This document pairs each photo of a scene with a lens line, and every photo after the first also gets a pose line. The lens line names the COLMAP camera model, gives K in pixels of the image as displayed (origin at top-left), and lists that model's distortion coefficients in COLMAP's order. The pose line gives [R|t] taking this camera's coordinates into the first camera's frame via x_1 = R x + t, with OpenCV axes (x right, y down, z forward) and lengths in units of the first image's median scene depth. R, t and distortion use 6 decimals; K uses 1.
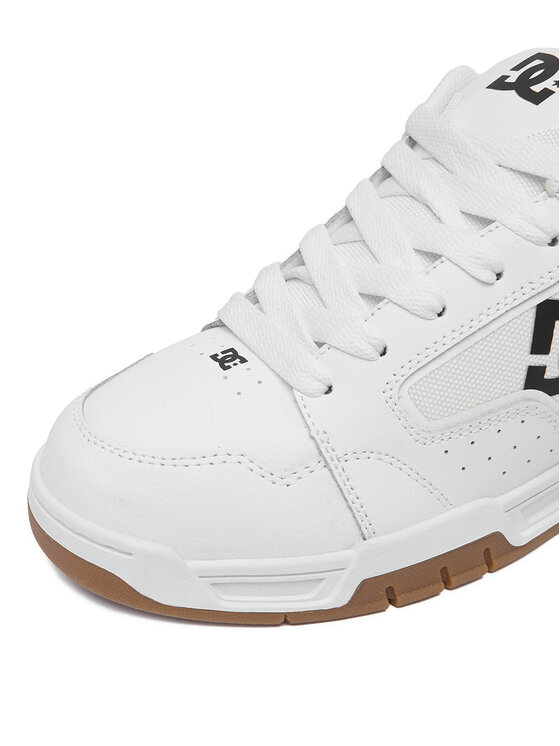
lens RADIAL K [[1024.9, 0, 280.0], [0, 1024.9, 373.0], [0, 0, 1]] dist [0.121154, -0.727044]
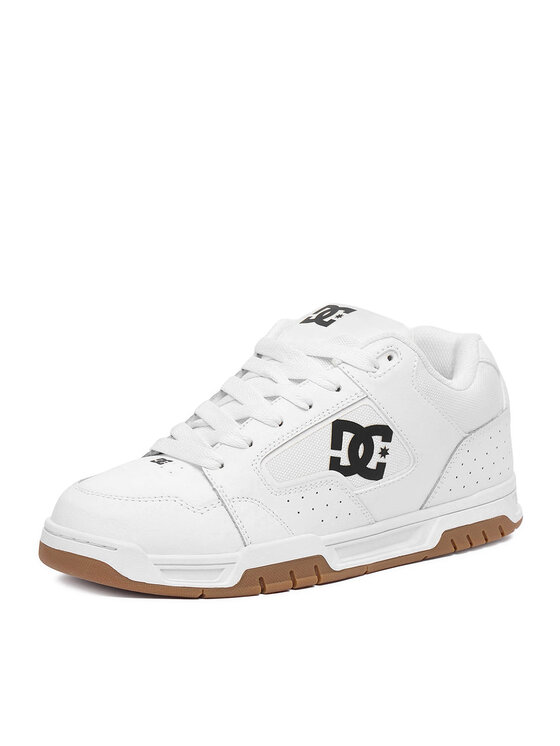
lens RADIAL K [[1662.3, 0, 280.0], [0, 1662.3, 373.0], [0, 0, 1]] dist [0.032569, 0.081667]
pose [[0.989026, -0.005244, 0.147649, -0.280088], [0.060029, 0.927422, -0.369168, 0.943663], [-0.134997, 0.373980, 0.917559, -1.744052]]
